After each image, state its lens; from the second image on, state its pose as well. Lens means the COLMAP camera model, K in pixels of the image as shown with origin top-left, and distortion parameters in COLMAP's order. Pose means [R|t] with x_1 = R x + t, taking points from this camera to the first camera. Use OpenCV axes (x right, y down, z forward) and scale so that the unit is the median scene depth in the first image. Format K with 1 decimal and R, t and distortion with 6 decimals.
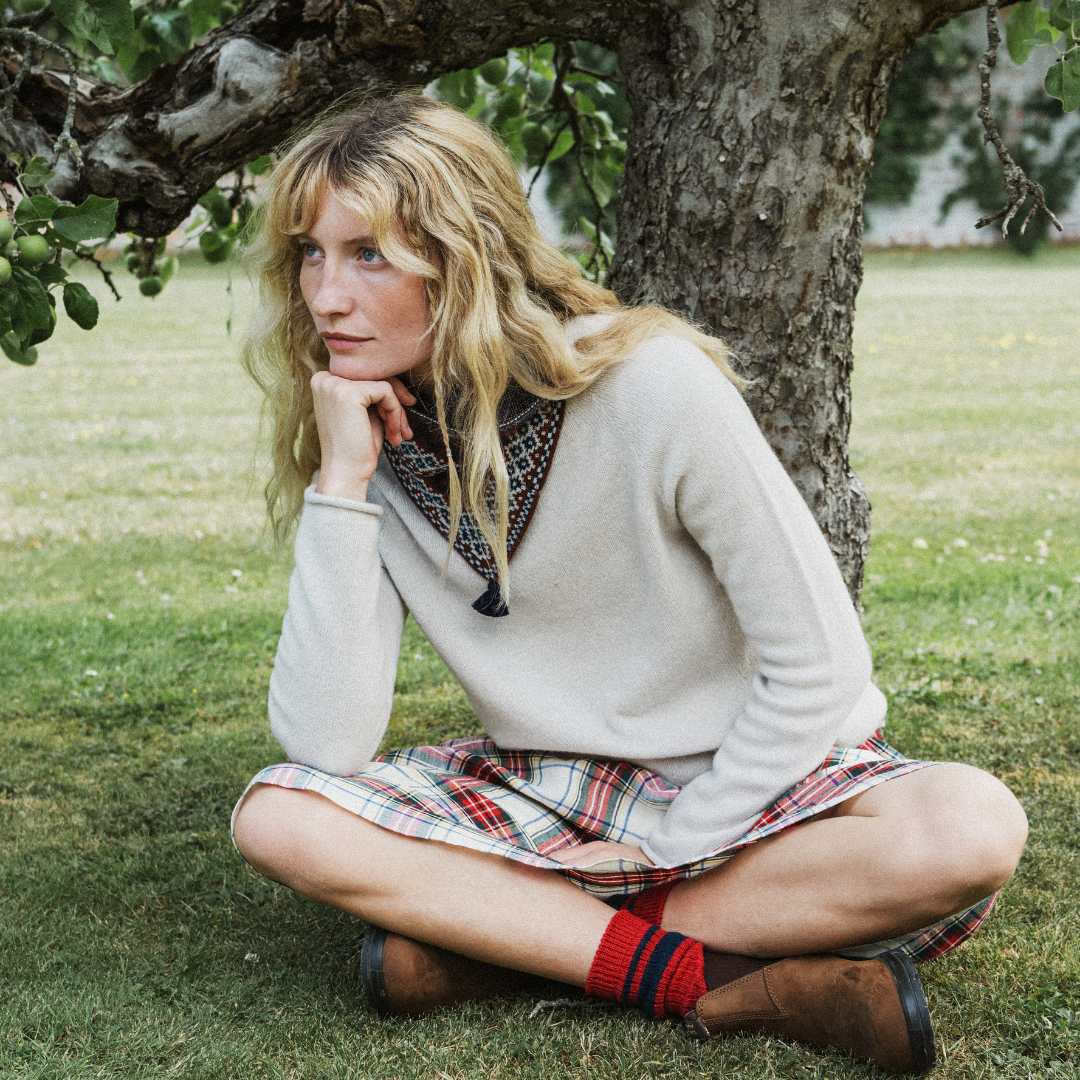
lens RADIAL K [[1346.5, 0, 540.0], [0, 1346.5, 540.0], [0, 0, 1]] dist [-0.015070, -0.029114]
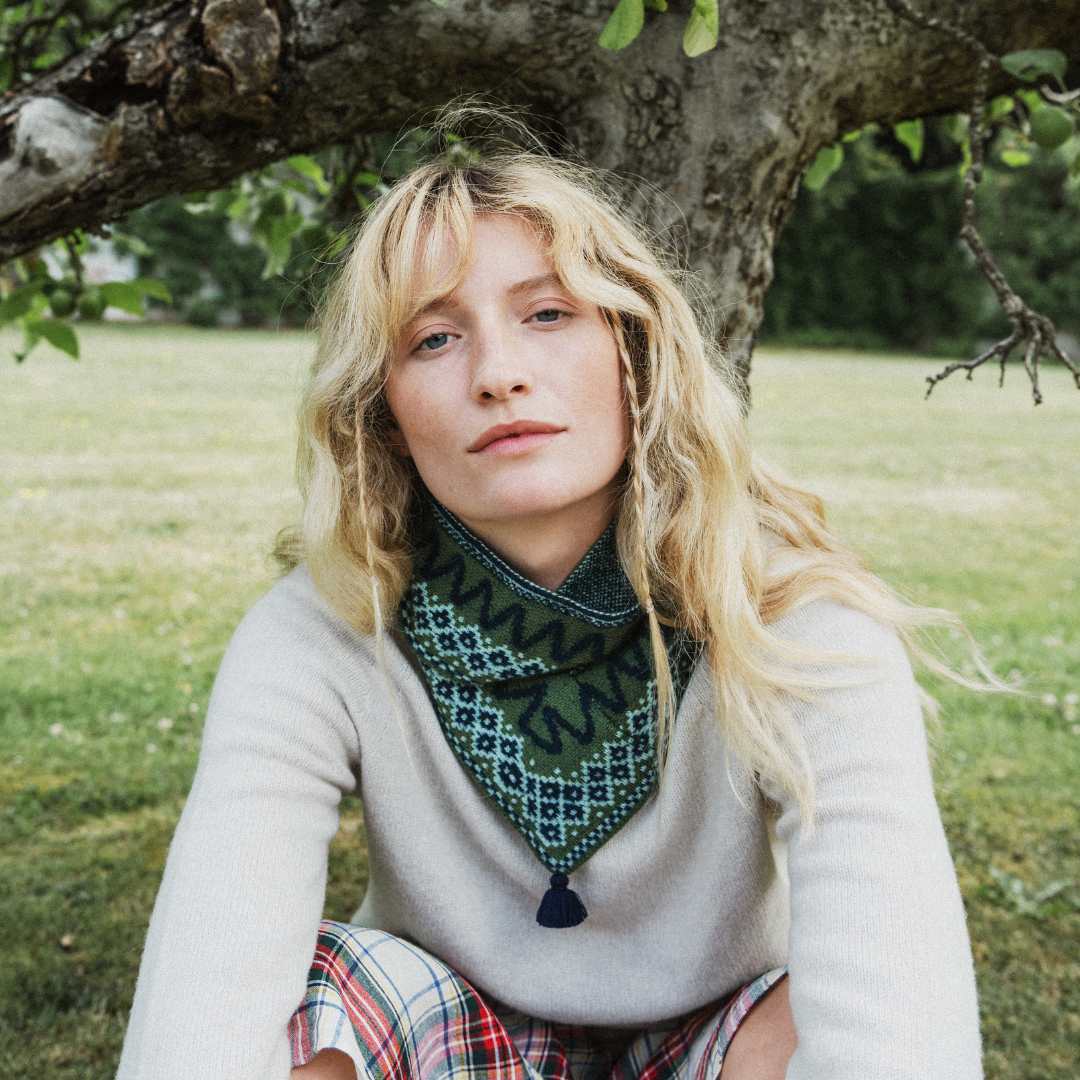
lens RADIAL K [[1346.5, 0, 540.0], [0, 1346.5, 540.0], [0, 0, 1]] dist [-0.015070, -0.029114]
pose [[0.981729, 0.012675, 0.189863, -0.085157], [0.002022, 0.997028, -0.077017, -0.040722], [-0.190274, 0.075994, 0.978785, 0.166781]]
